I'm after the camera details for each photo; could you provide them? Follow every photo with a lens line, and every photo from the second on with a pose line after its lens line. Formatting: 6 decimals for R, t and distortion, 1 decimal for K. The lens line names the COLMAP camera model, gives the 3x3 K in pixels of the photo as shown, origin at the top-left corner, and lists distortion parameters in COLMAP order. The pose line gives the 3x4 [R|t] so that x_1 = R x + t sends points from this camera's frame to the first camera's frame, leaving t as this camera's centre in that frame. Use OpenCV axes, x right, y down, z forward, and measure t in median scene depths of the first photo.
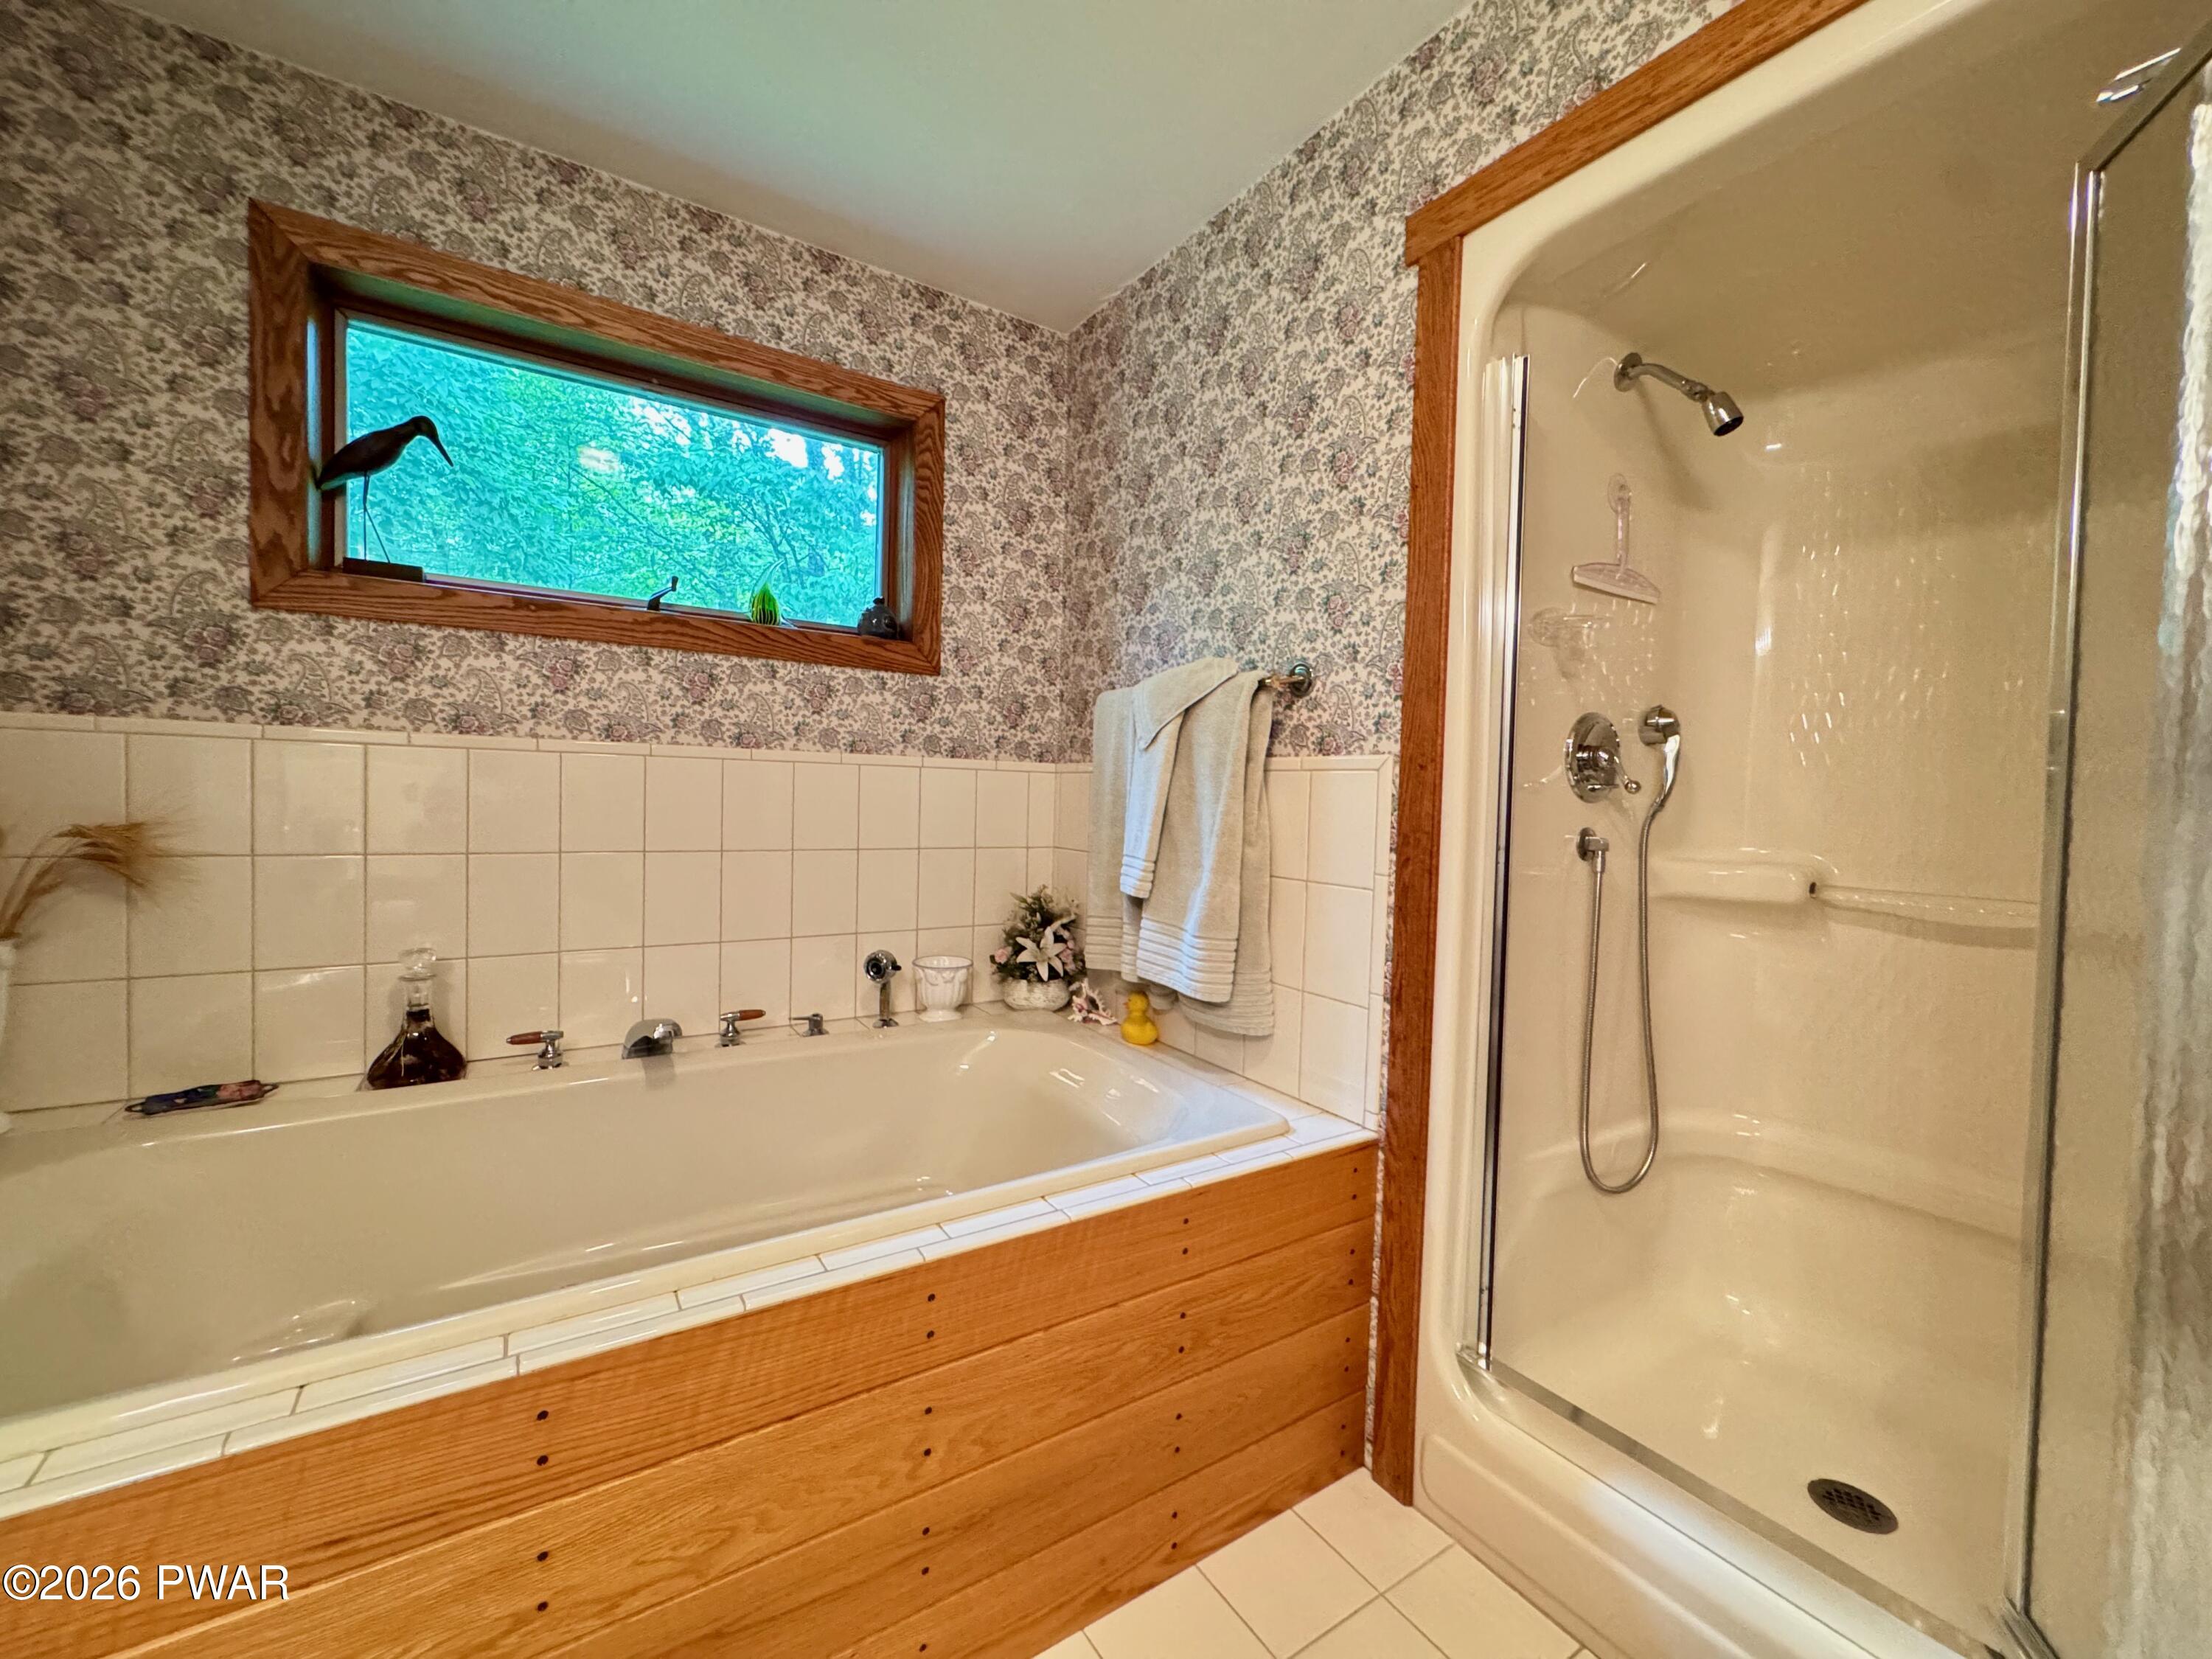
lens RADIAL K [[886.5, 0, 1099.4], [0, 886.5, 824.7], [0, 0, 1]] dist [-0.003685, 0.000258]
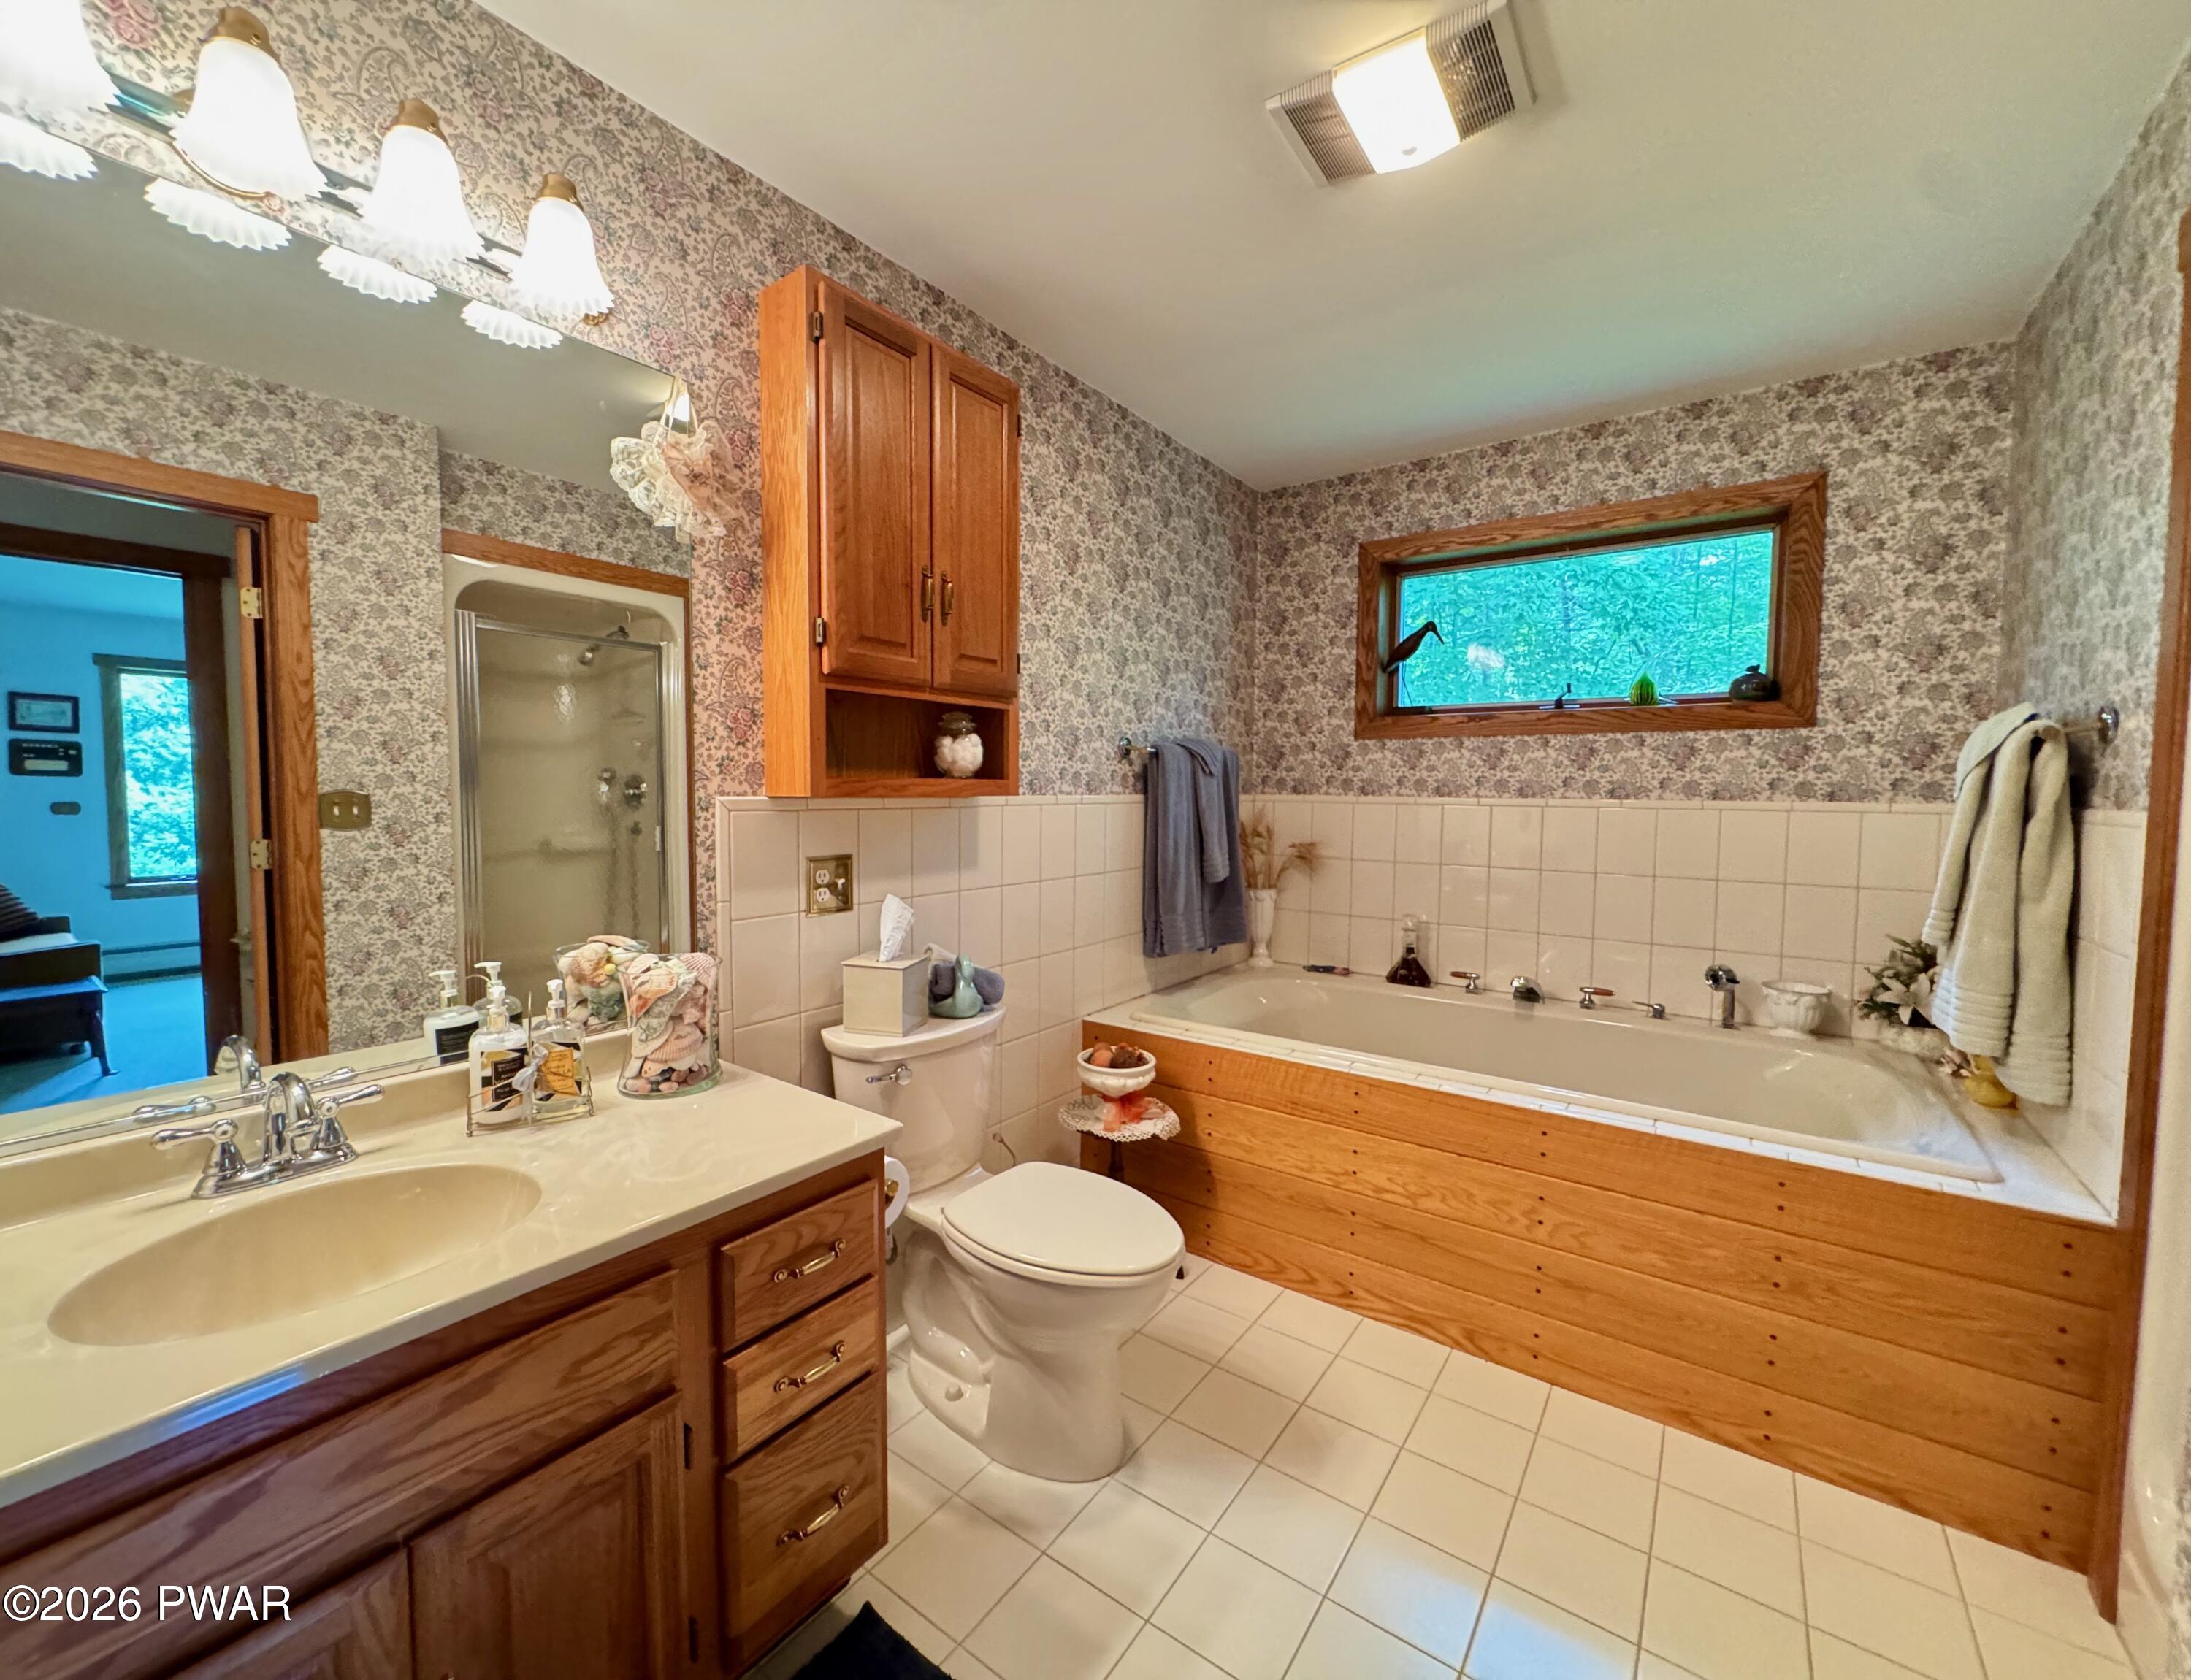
lens RADIAL K [[895.0, 0, 1092.5], [0, 895.0, 841.1], [0, 0, 1]] dist [0.000145, -0.000037]
pose [[0.368480, 0.030951, -0.929120, 0.609187], [-0.031301, 0.999292, 0.020874, -0.026567], [0.929109, 0.021391, 0.369188, -0.268426]]
